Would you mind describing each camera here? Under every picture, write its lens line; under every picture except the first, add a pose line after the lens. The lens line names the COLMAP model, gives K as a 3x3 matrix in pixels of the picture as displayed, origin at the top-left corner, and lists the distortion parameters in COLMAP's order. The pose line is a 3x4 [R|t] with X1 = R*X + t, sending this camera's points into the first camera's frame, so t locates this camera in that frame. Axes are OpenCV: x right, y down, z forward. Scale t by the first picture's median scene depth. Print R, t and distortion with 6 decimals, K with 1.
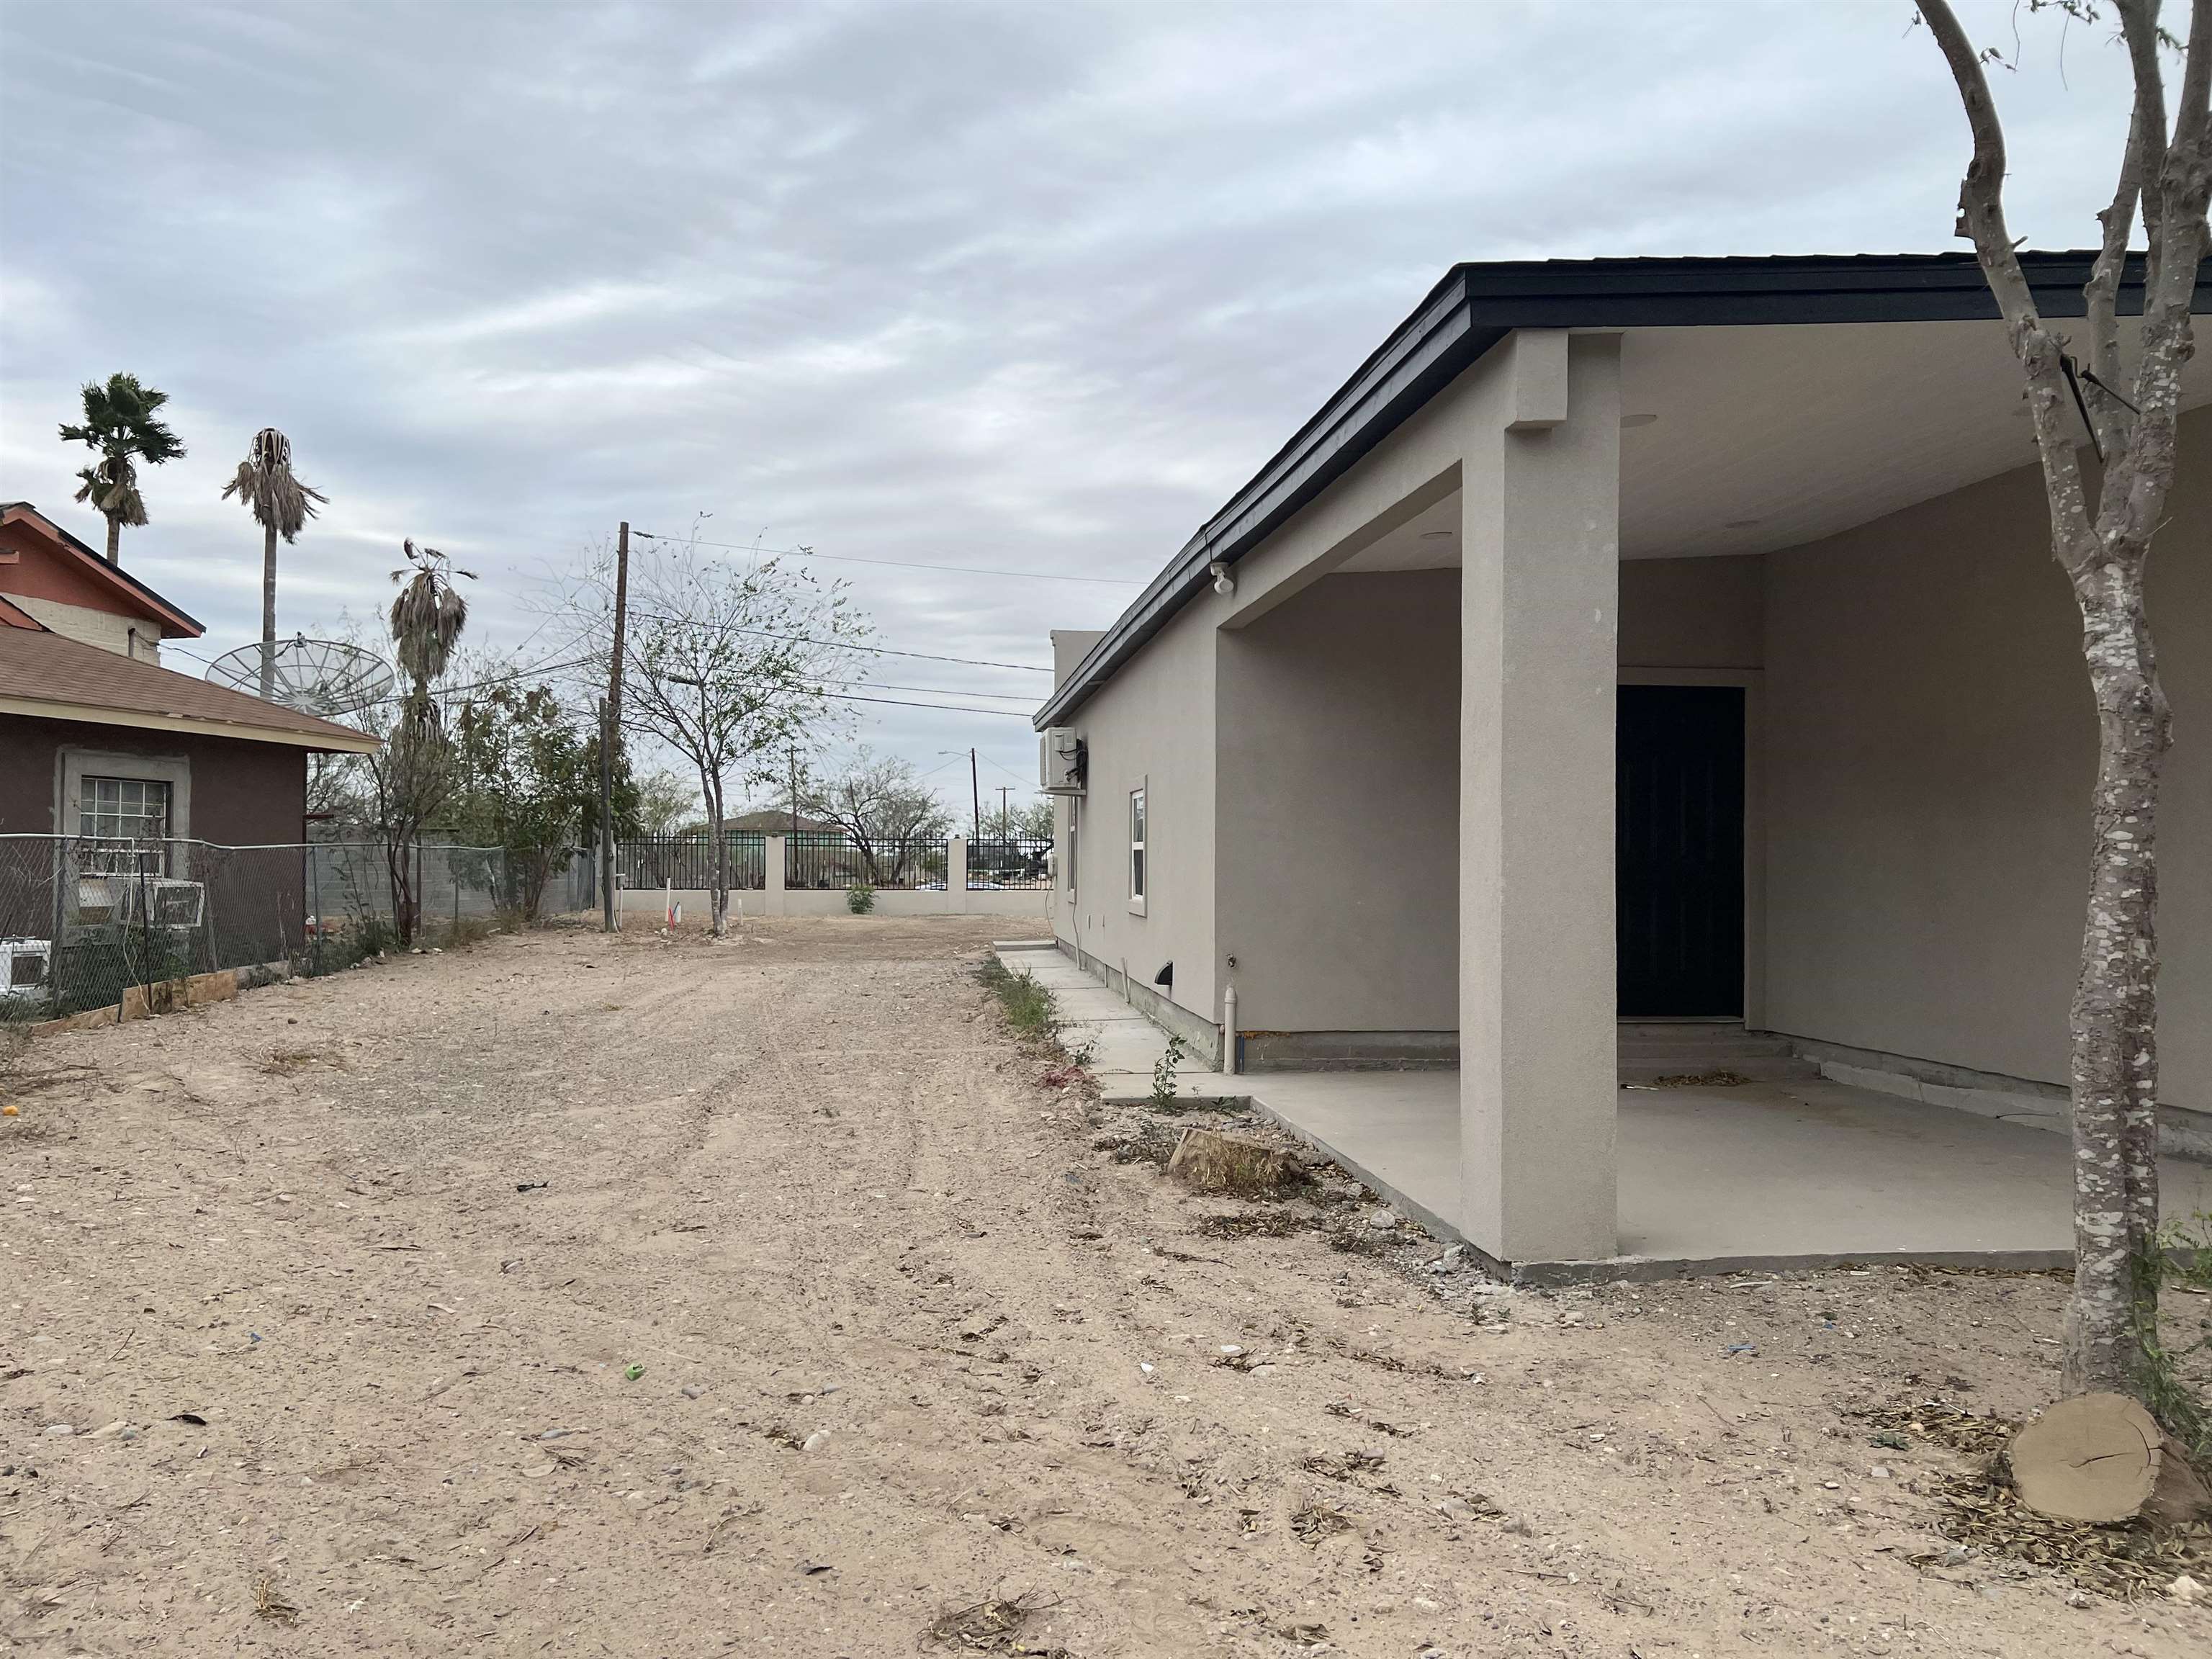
lens RADIAL K [[1667.3, 0, 1109.2], [0, 1667.3, 824.6], [0, 0, 1]] dist [0.057318, -0.061458]
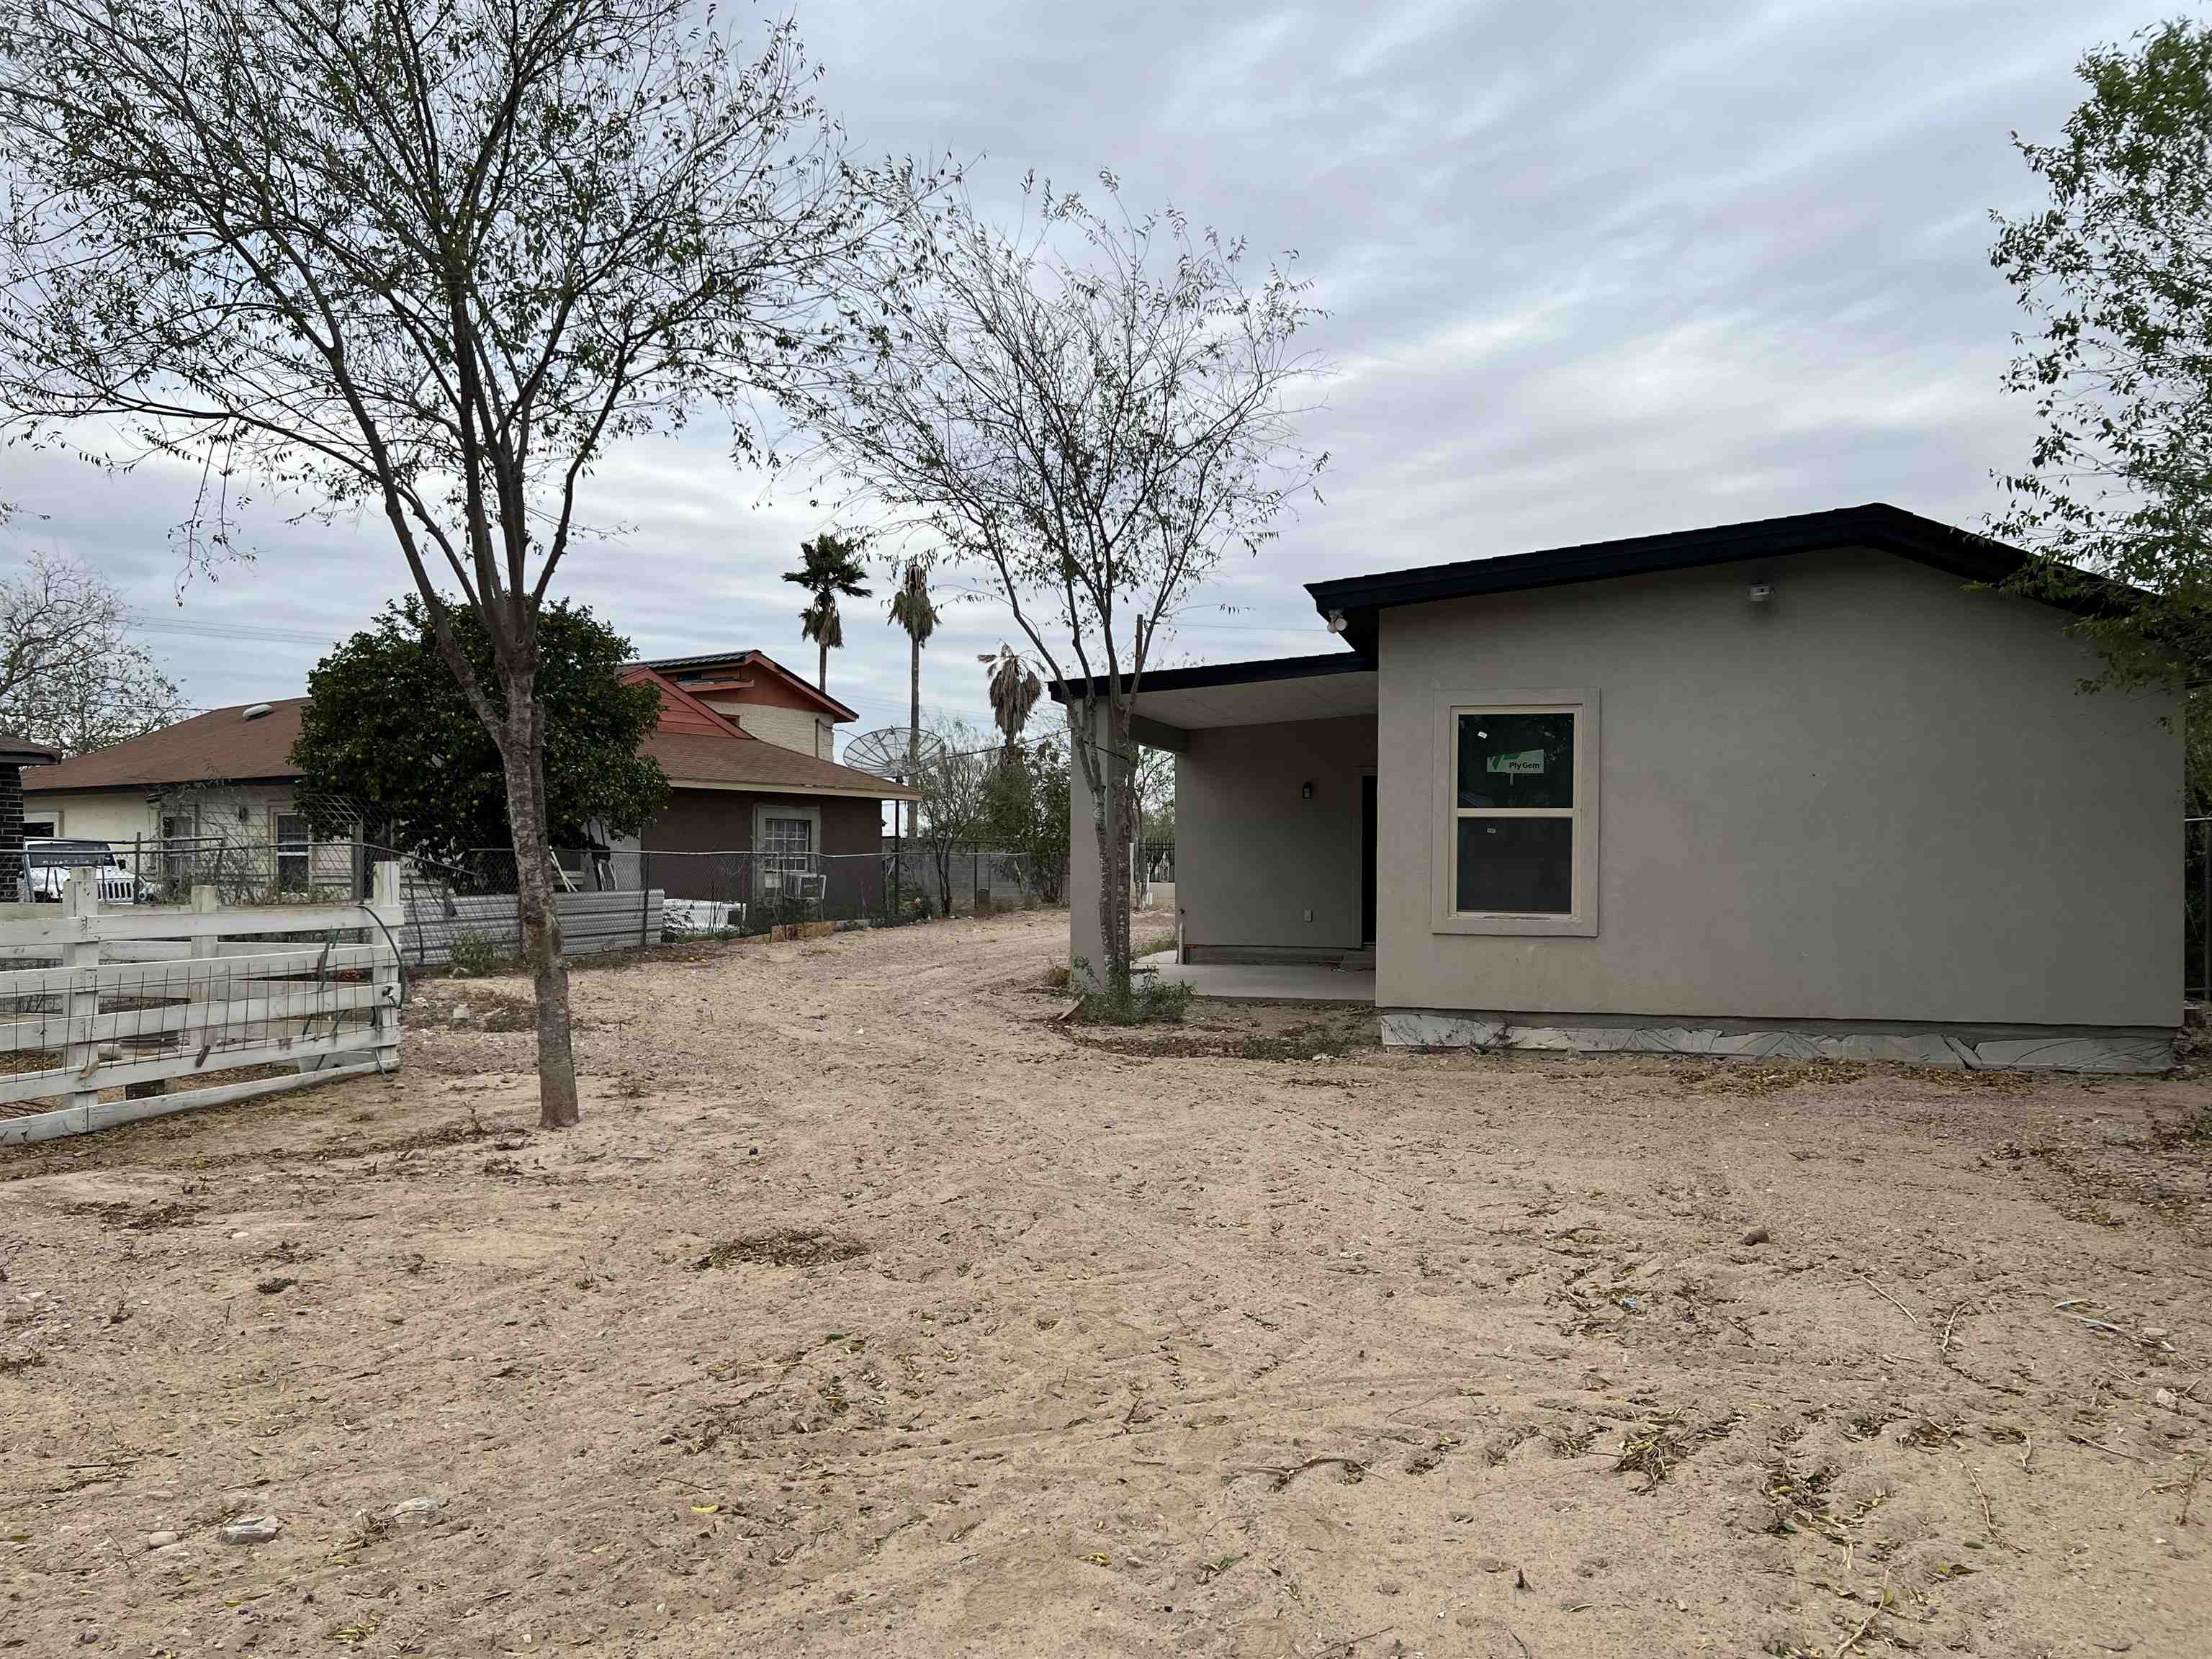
lens RADIAL K [[1667.3, 0, 1116.2], [0, 1667.3, 845.5], [0, 0, 1]] dist [0.057318, -0.061458]
pose [[0.920942, -0.021852, -0.389086, 0.308211], [0.026175, 0.999641, 0.005811, -0.000161], [0.388819, -0.015535, 0.921183, -0.364051]]
